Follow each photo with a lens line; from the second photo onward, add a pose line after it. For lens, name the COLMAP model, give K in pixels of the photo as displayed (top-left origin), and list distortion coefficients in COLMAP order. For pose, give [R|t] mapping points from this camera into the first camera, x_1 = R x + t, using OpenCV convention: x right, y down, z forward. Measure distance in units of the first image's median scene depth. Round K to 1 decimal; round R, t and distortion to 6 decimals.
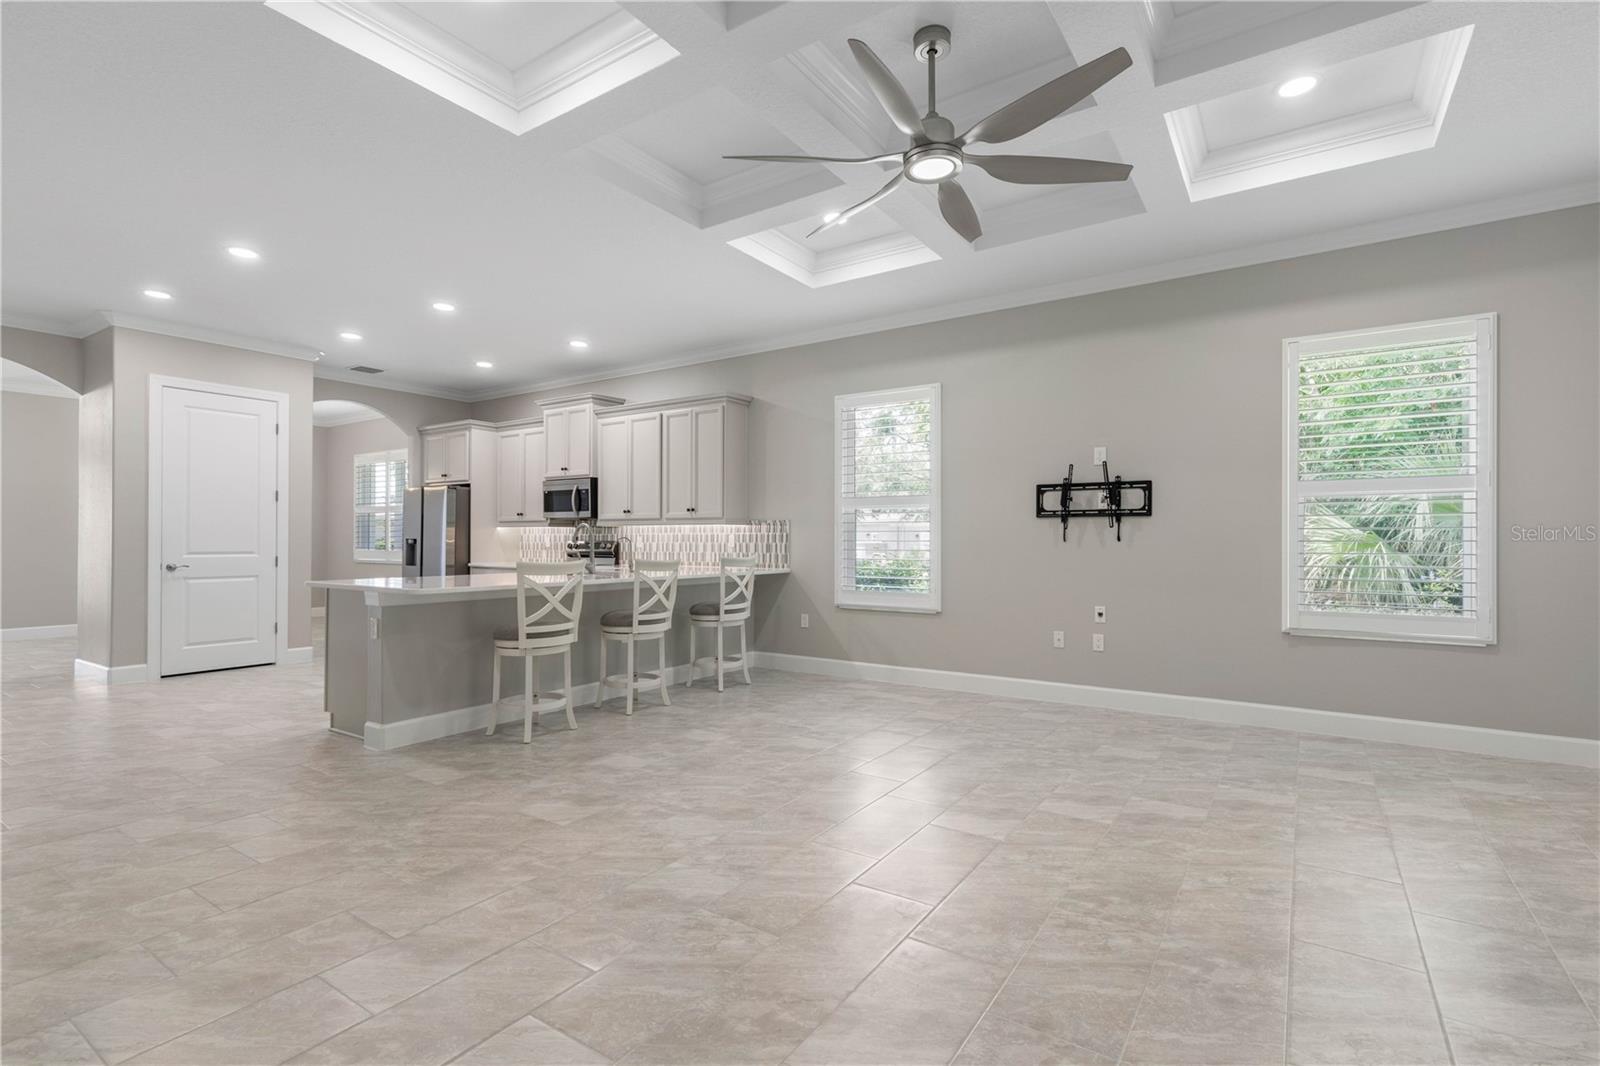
lens RADIAL K [[702.6, 0, 807.8], [0, 702.6, 533.5], [0, 0, 1]] dist [0.014472, -0.000404]
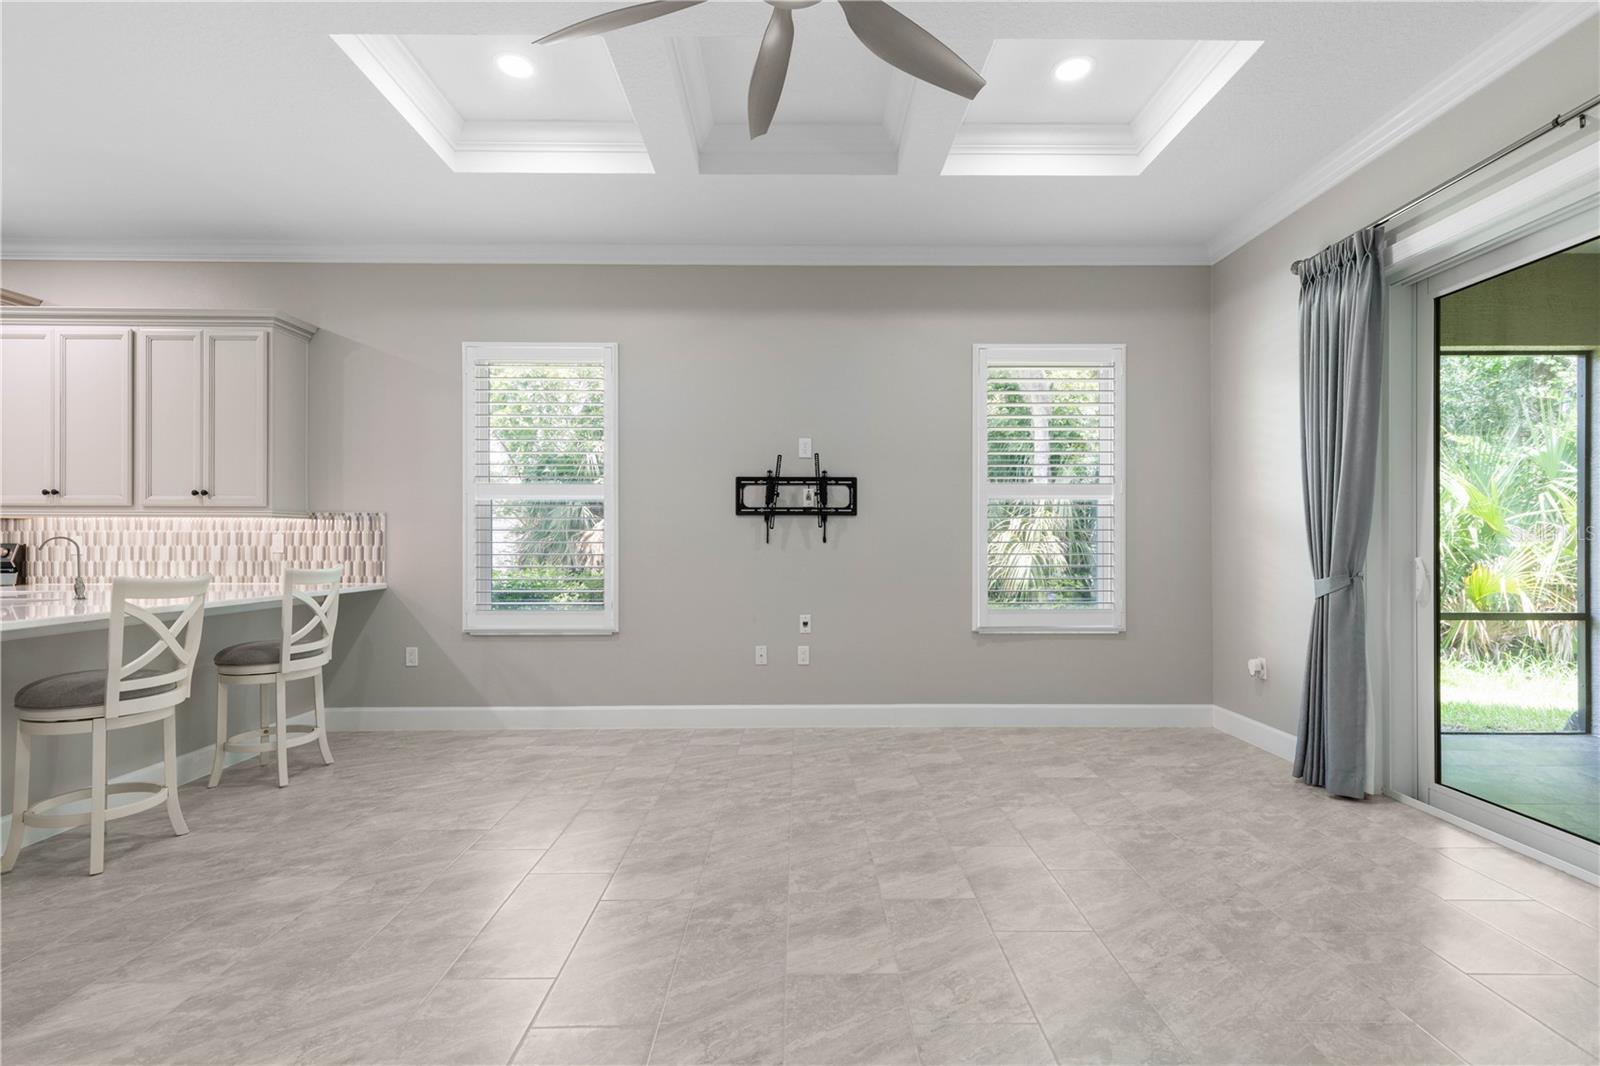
lens RADIAL K [[730.7, 0, 800.0], [0, 730.7, 539.0], [0, 0, 1]] dist [0.008803, -0.000564]
pose [[0.839348, 0.001684, 0.543592, -0.076143], [-0.004562, 0.999982, 0.003948, 0.002078], [-0.543575, -0.005794, 0.839340, 0.171934]]
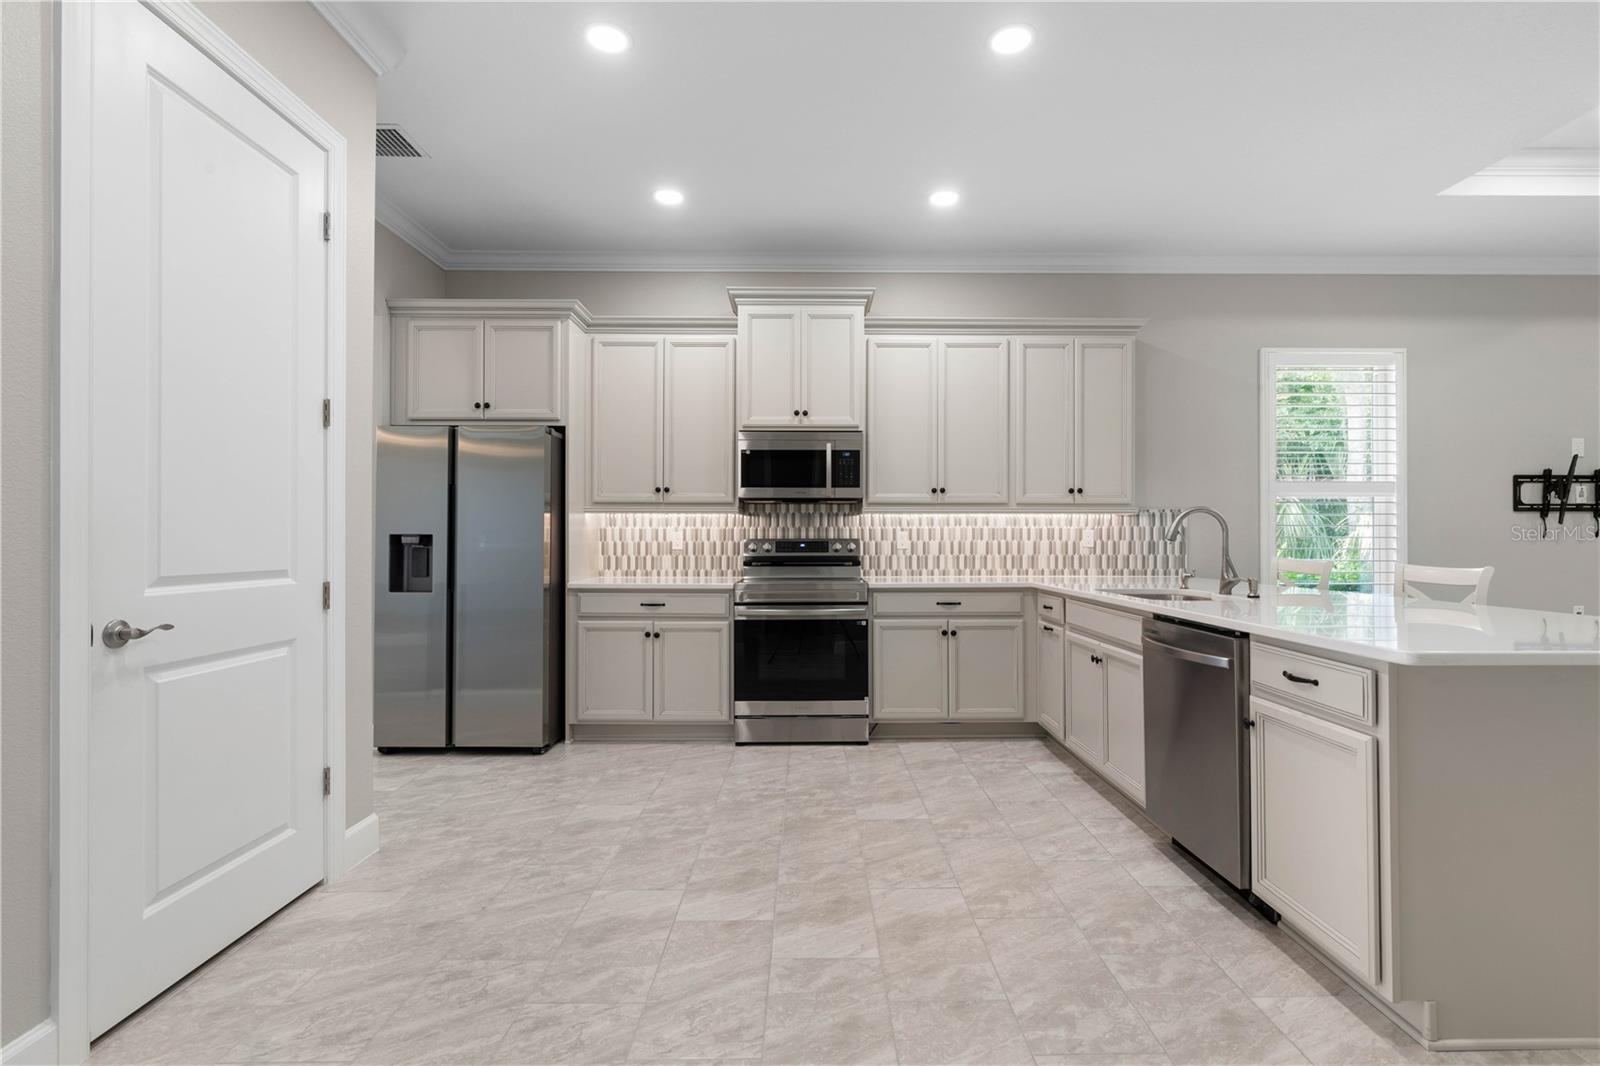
lens RADIAL K [[745.3, 0, 810.0], [0, 745.3, 536.2], [0, 0, 1]] dist [-0.001125, -0.000139]
pose [[0.837531, 0.000847, 0.546389, -0.784578], [-0.003831, 0.999983, 0.004324, 0.007196], [-0.546376, -0.005715, 0.837520, 0.564153]]
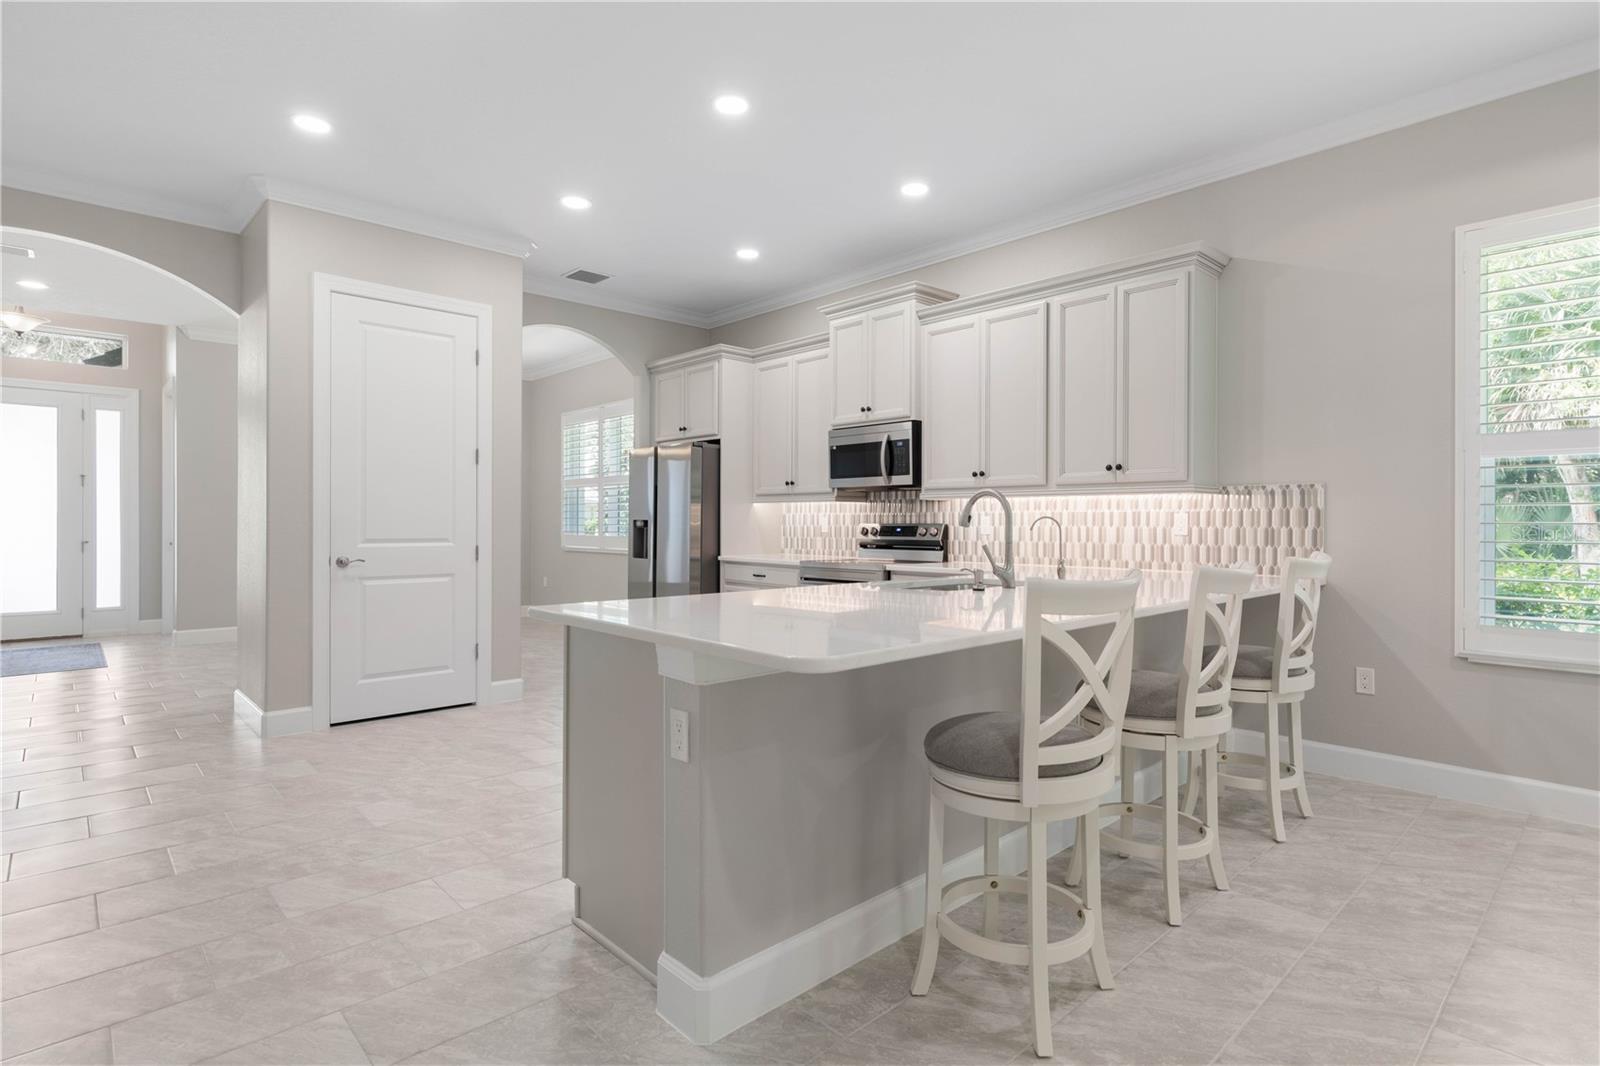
lens RADIAL K [[810.5, 0, 812.9], [0, 810.5, 523.4], [0, 0, 1]] dist [0.003772, 0.000091]
pose [[0.968382, 0.001363, -0.249469, -0.243310], [0.001050, 0.999954, 0.009539, 0.004213], [0.249470, -0.009499, 0.968336, 0.325812]]
